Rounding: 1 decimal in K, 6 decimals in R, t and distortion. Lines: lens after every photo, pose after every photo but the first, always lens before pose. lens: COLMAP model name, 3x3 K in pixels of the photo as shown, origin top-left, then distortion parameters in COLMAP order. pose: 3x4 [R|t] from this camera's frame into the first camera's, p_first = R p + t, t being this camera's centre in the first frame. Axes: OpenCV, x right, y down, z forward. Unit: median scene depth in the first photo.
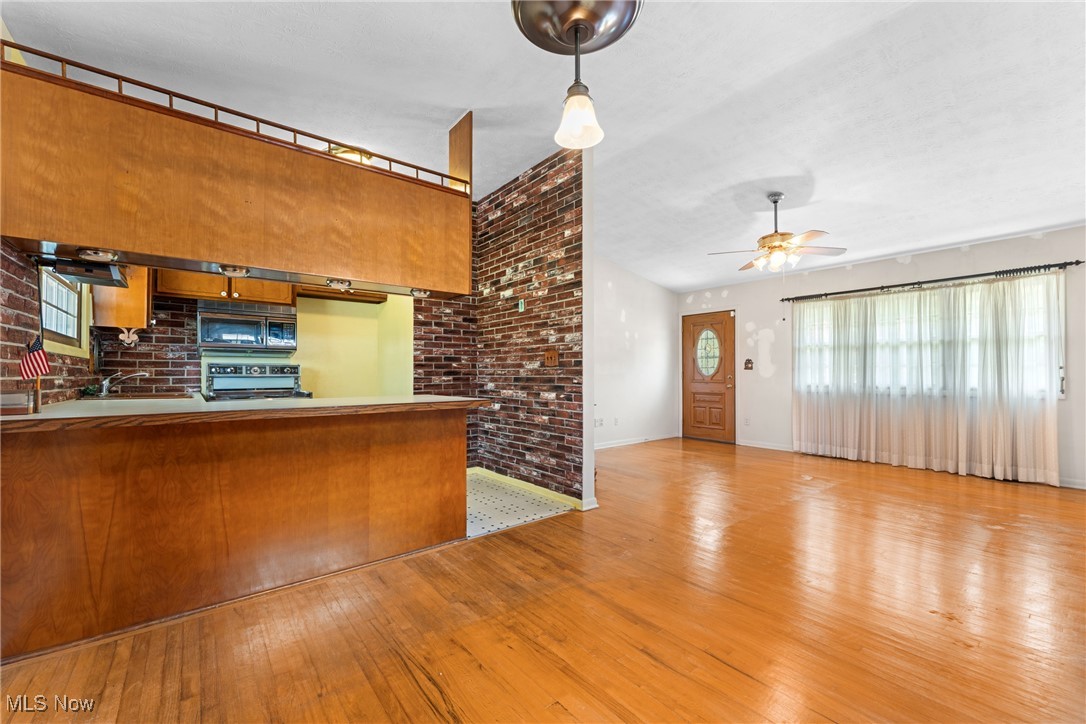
lens RADIAL K [[438.1, 0, 537.1], [0, 438.1, 369.6], [0, 0, 1]] dist [0.001942, 0.000323]
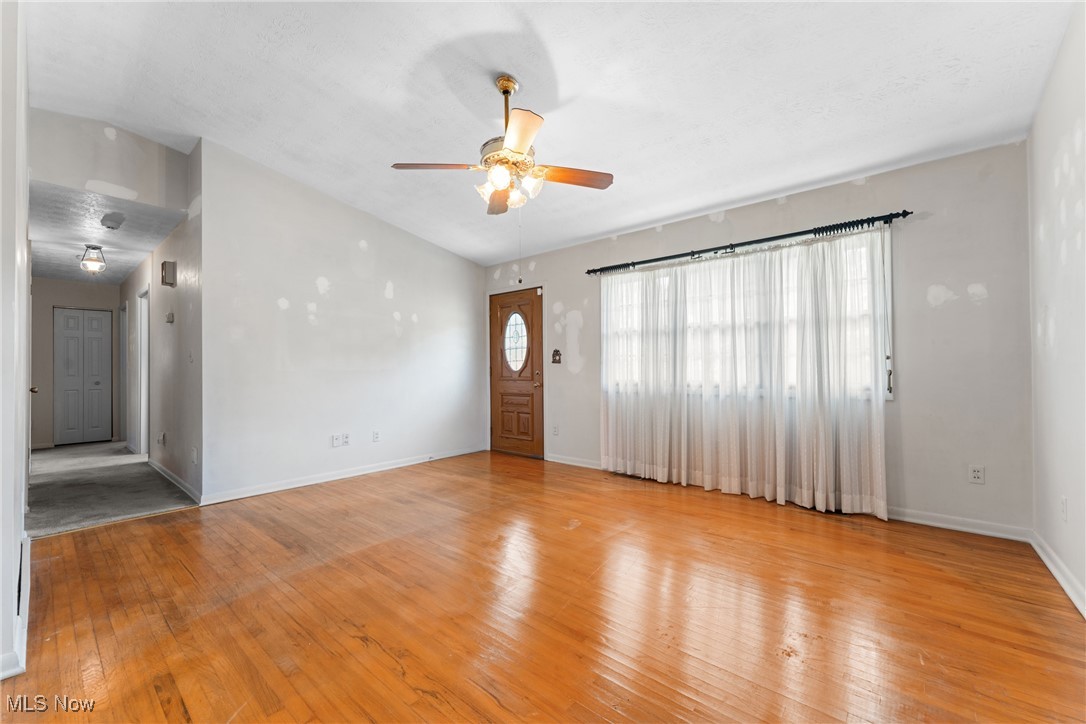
lens RADIAL K [[428.8, 0, 543.0], [0, 428.8, 362.0], [0, 0, 1]] dist [0.000297, -0.000051]
pose [[0.979327, -0.006294, 0.202186, 0.388137], [0.007558, 0.999956, -0.005477, 0.002333], [-0.202143, 0.006892, 0.979332, 0.333630]]
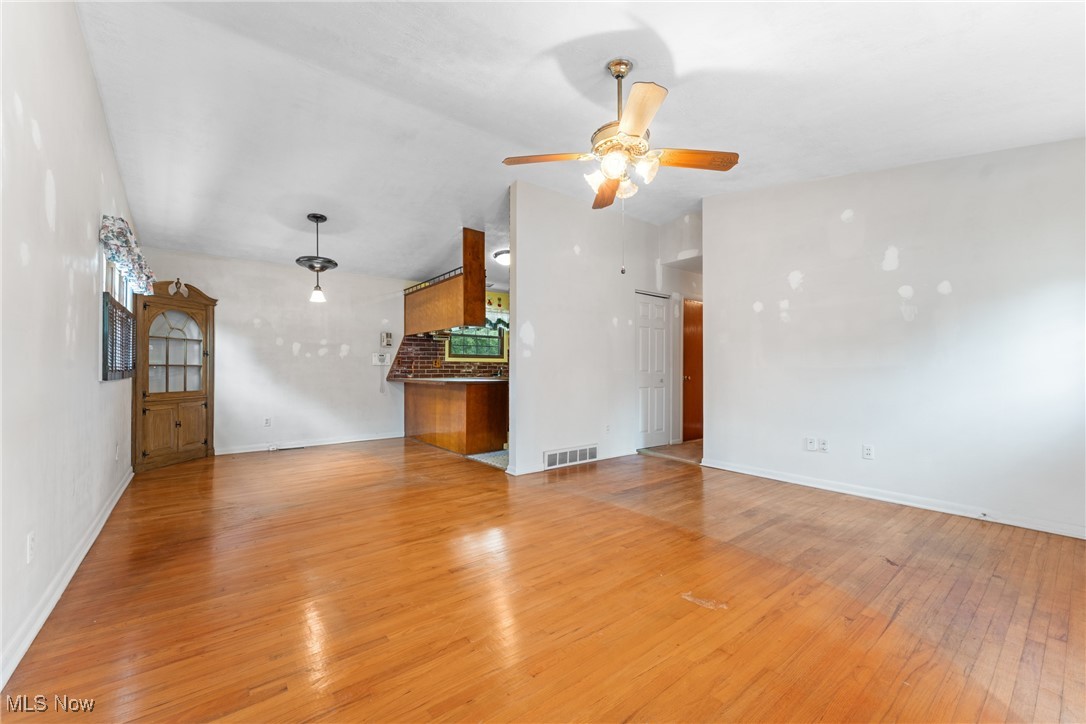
lens RADIAL K [[428.8, 0, 543.0], [0, 428.8, 362.0], [0, 0, 1]] dist [0.000297, -0.000051]
pose [[0.008292, -0.017551, -0.999812, 0.917702], [0.011374, 0.999783, -0.017456, 0.008498], [0.999901, -0.011227, 0.008490, 0.739845]]
